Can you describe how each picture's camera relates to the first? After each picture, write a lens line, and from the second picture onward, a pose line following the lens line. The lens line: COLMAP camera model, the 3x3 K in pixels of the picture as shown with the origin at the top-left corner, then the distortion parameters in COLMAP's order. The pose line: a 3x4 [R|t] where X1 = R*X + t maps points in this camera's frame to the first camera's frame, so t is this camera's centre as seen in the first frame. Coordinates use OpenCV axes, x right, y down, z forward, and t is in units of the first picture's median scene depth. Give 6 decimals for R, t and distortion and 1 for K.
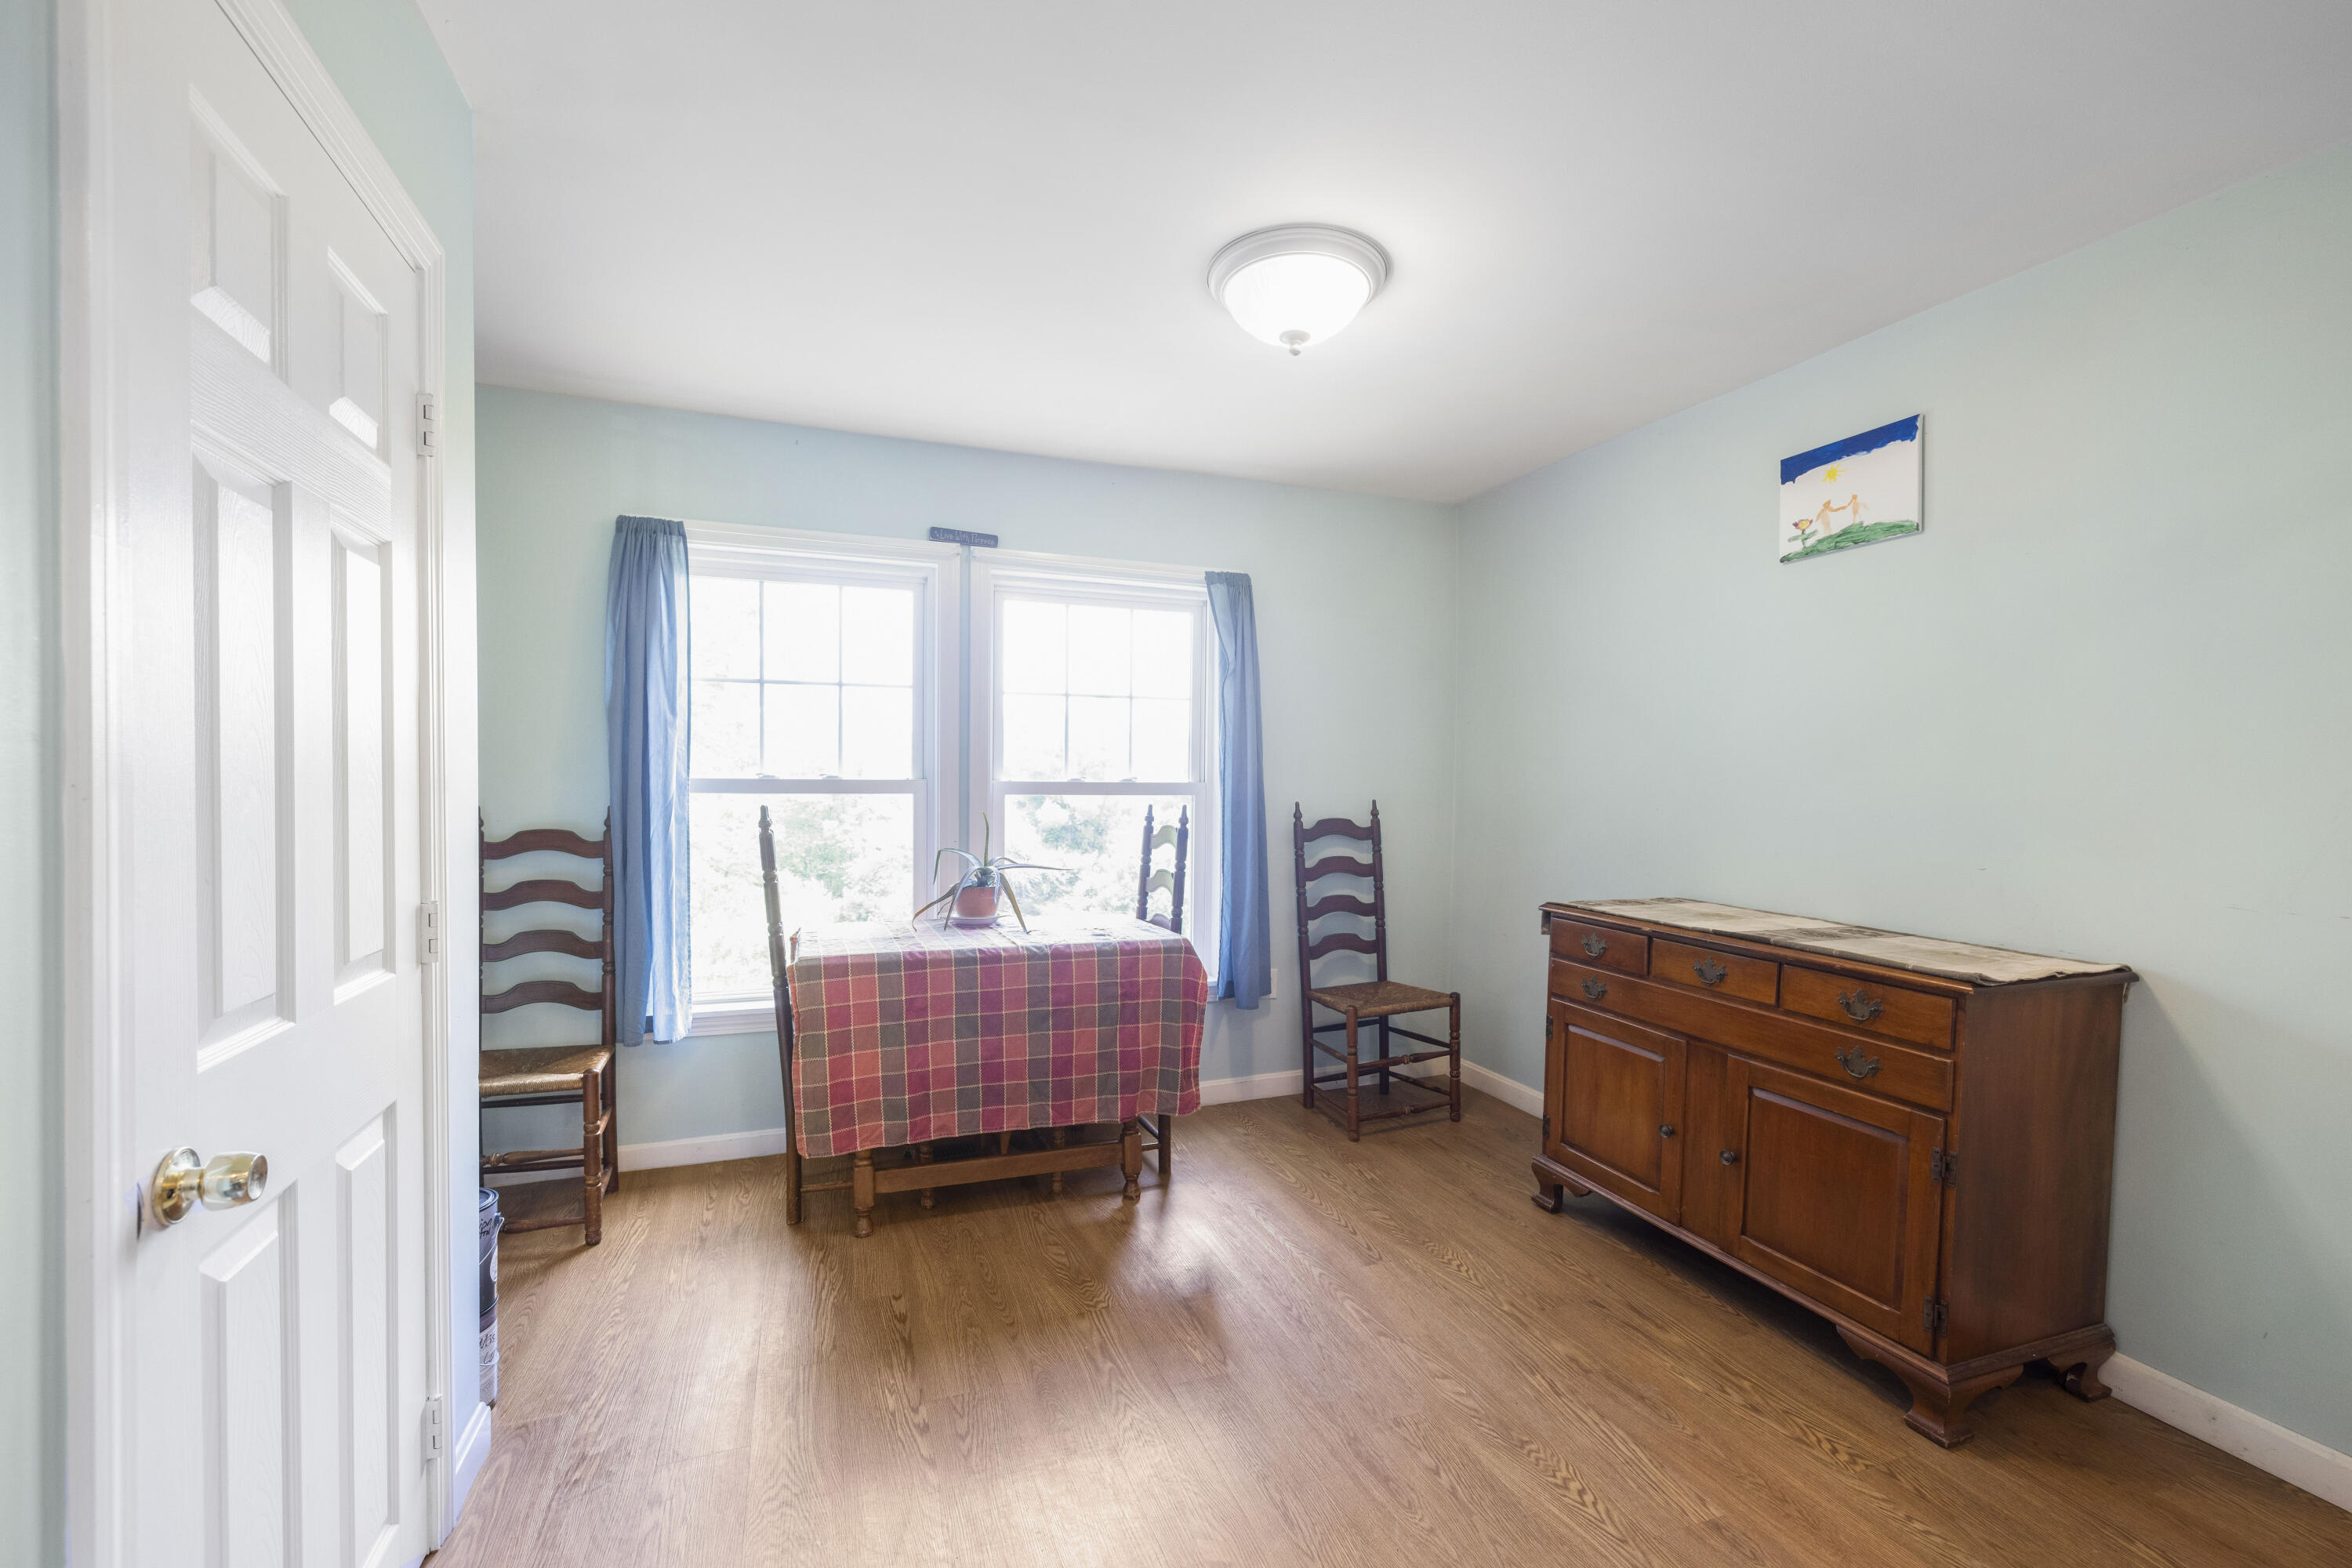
lens RADIAL K [[996.0, 0, 1174.2], [0, 996.0, 803.9], [0, 0, 1]] dist [-0.001823, -0.000053]
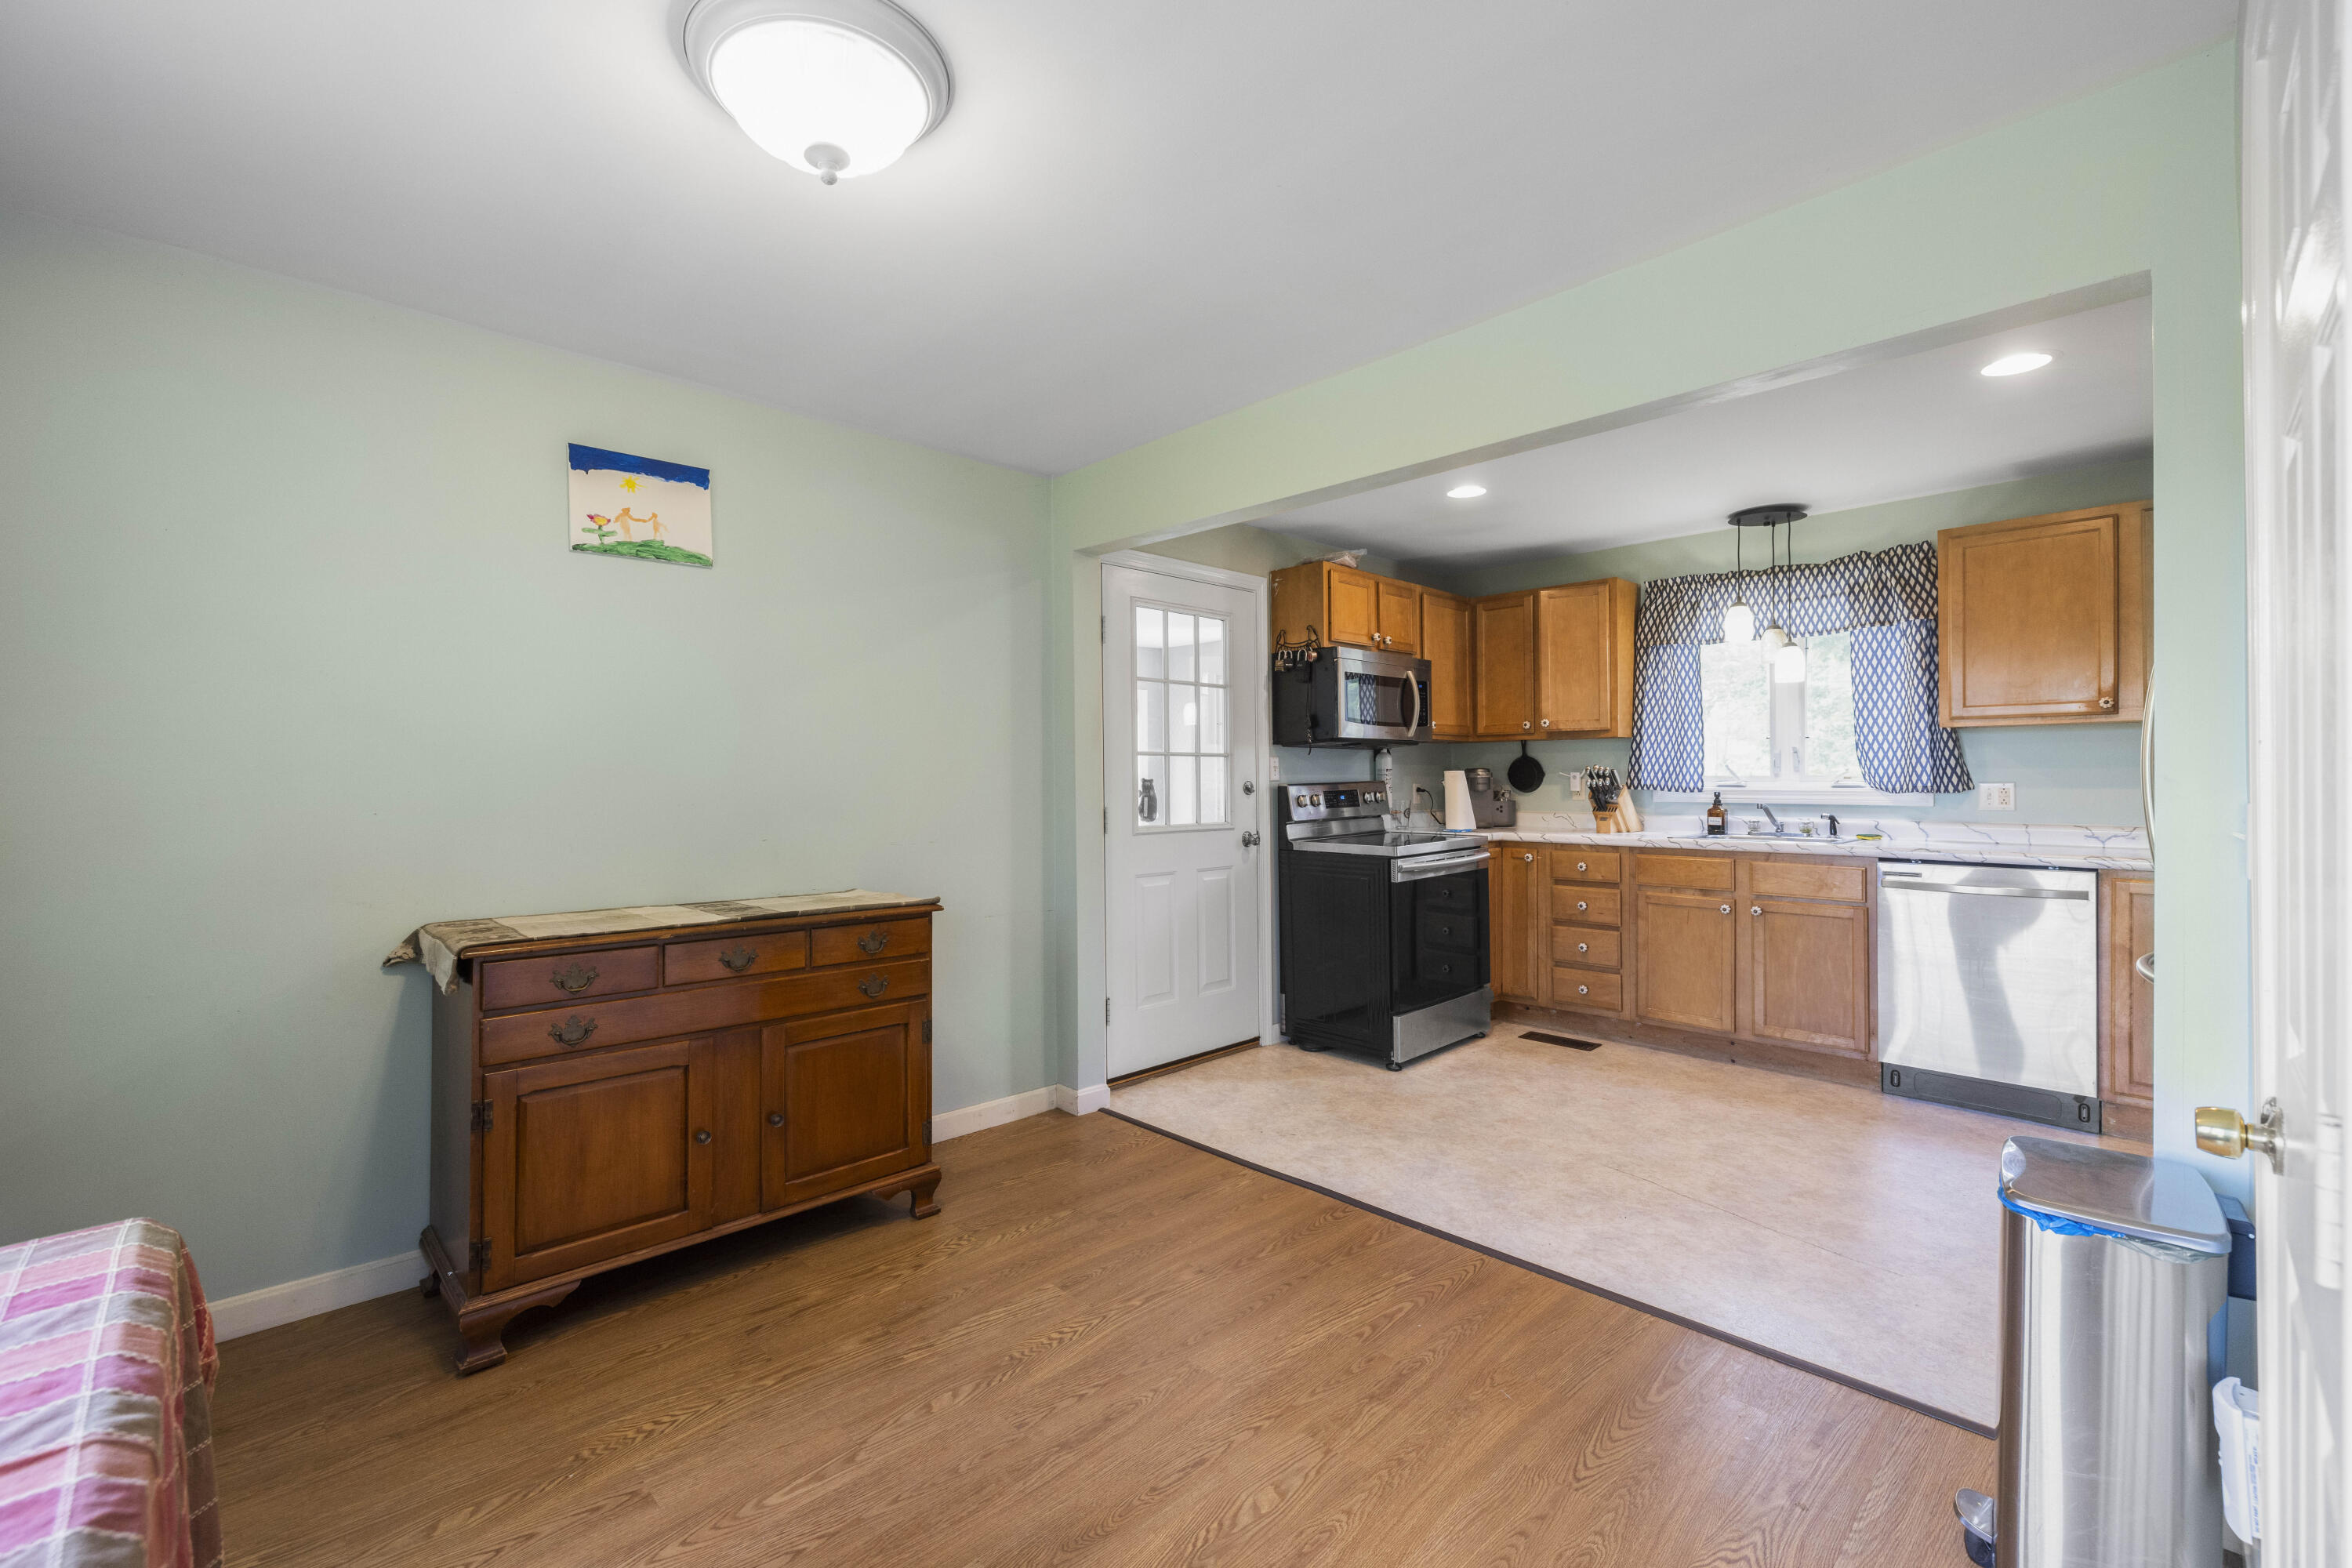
lens RADIAL K [[992.7, 0, 1170.6], [0, 992.7, 779.2], [0, 0, 1]] dist [0.000408, 0.000255]
pose [[-0.404078, -0.010886, 0.914660, -0.498667], [0.024286, 0.999449, 0.022624, -0.026428], [-0.914402, 0.031355, -0.403591, 0.845849]]
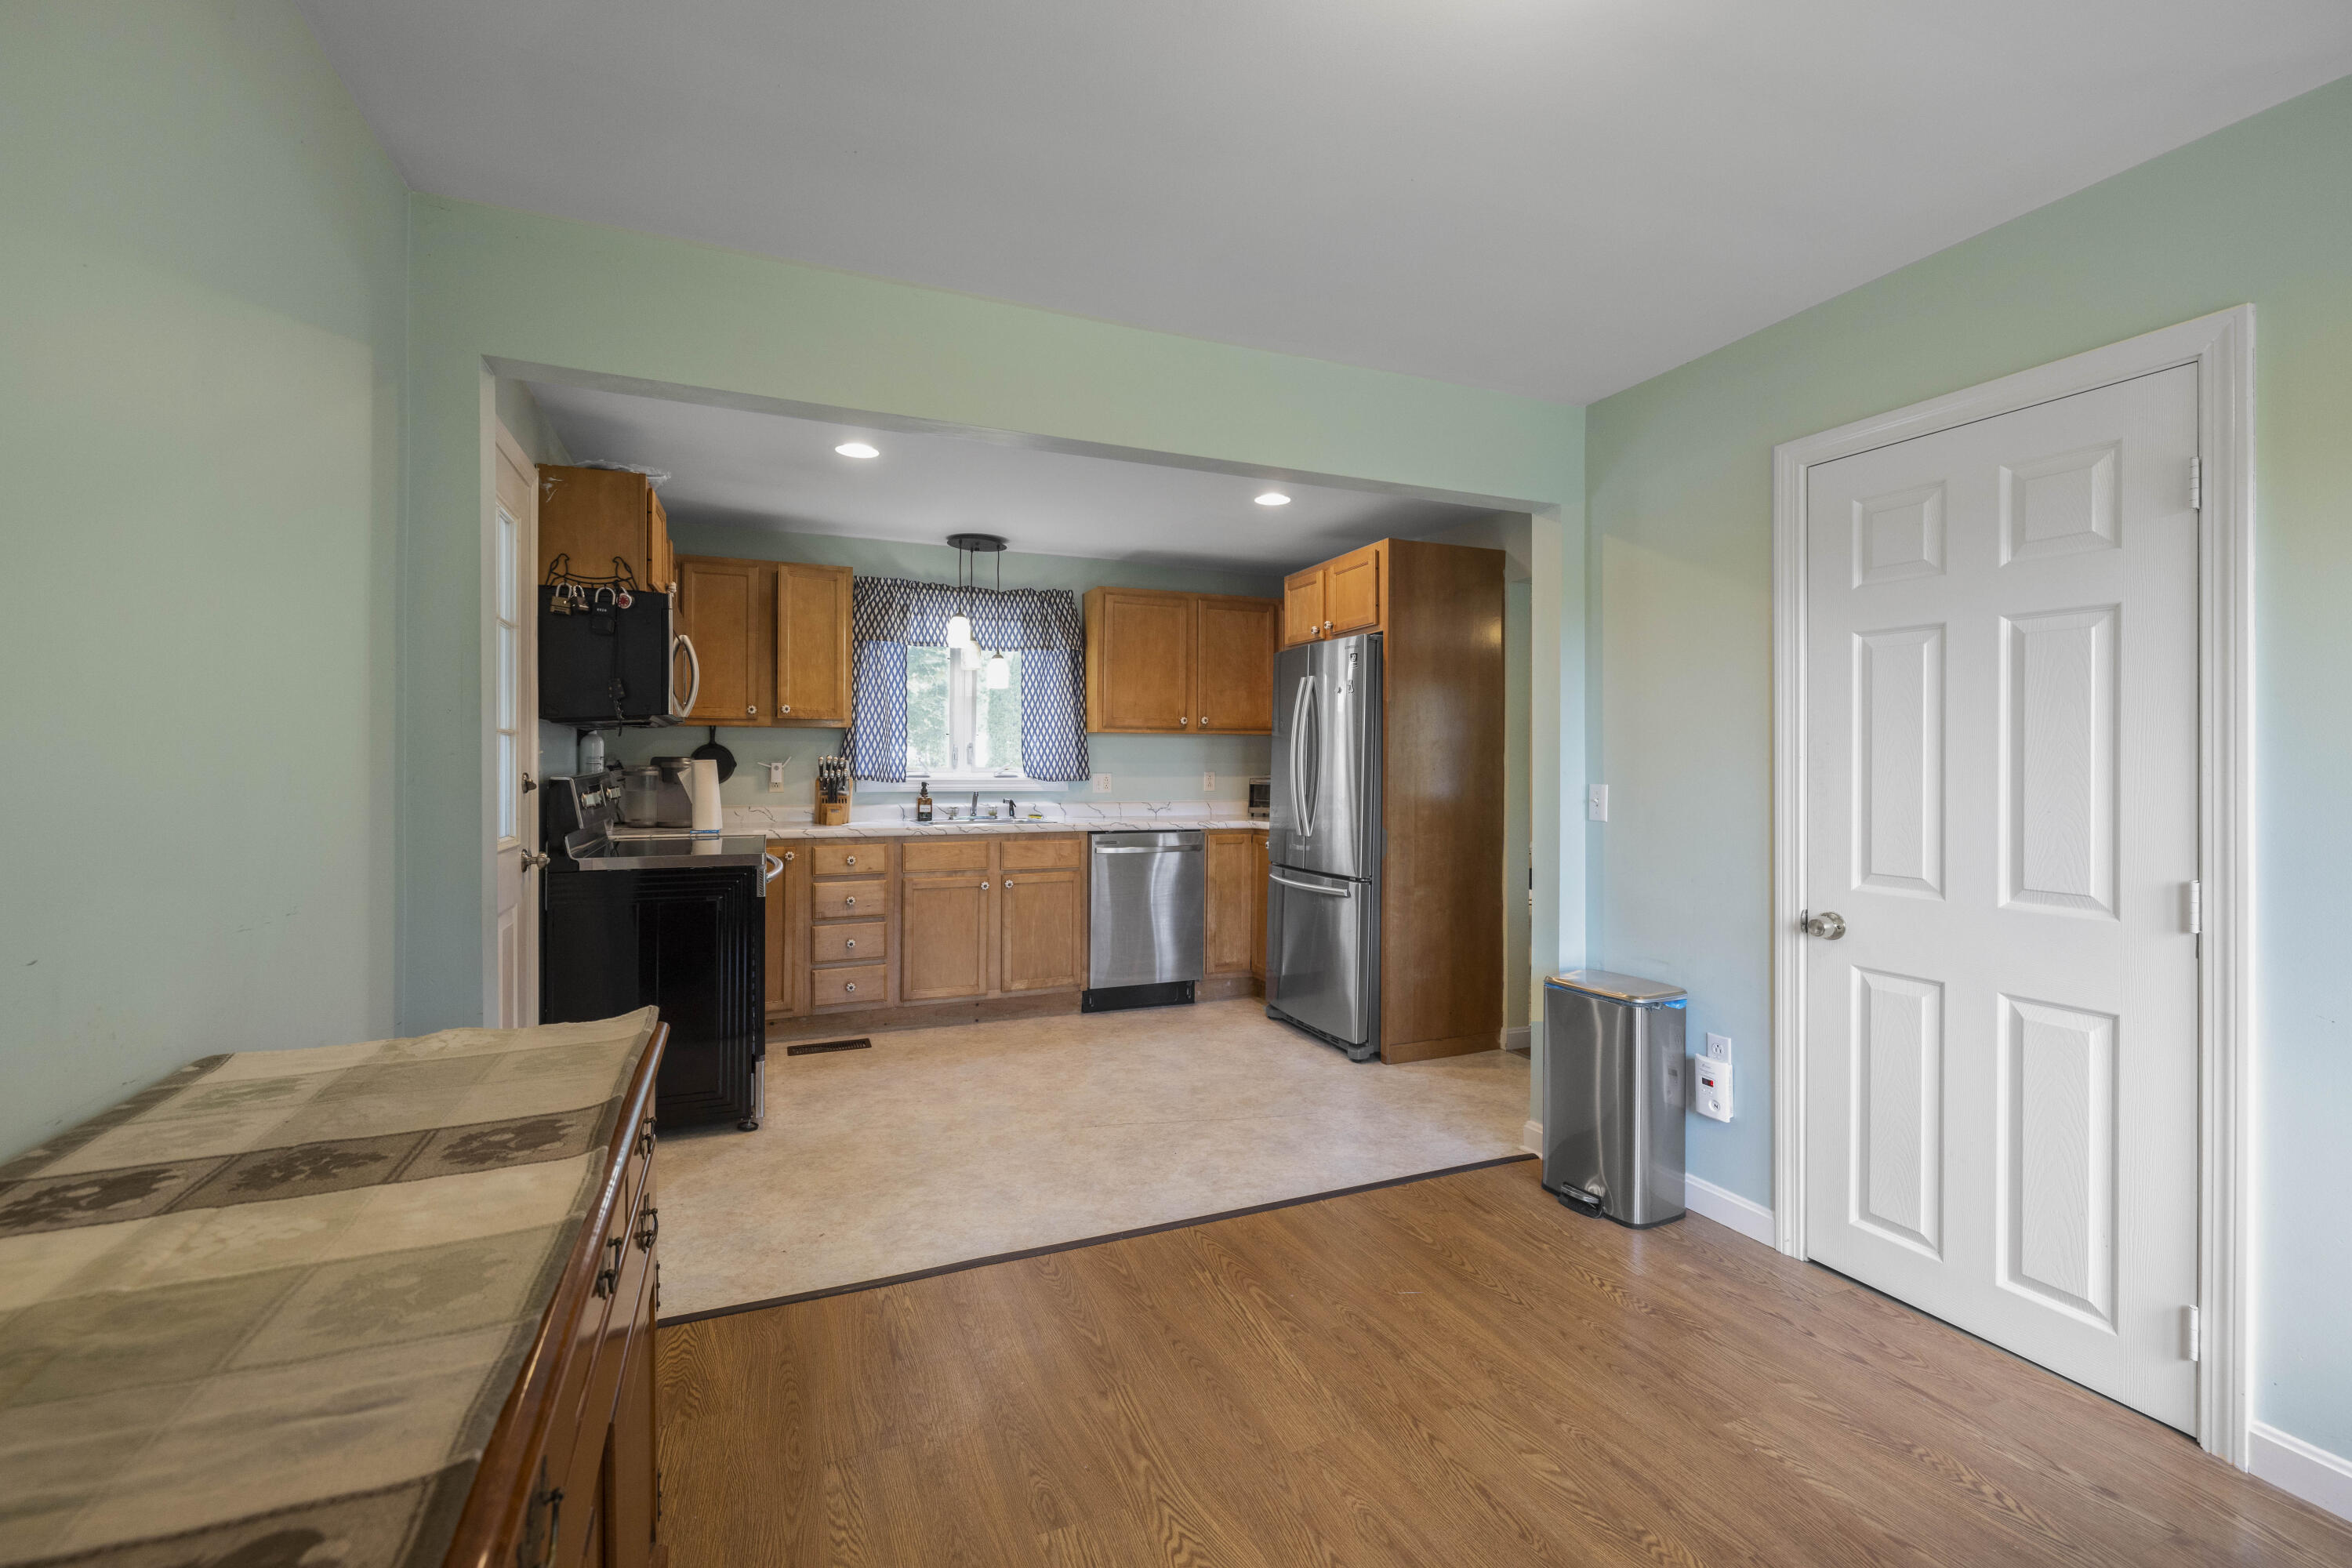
lens RADIAL K [[991.1, 0, 1167.2], [0, 991.1, 758.0], [0, 0, 1]] dist [0.001707, 0.000141]
pose [[-0.999207, -0.013971, -0.037276, 0.287119], [-0.014679, 0.999715, 0.018806, -0.029548], [0.037002, 0.019338, -0.999128, 1.172527]]
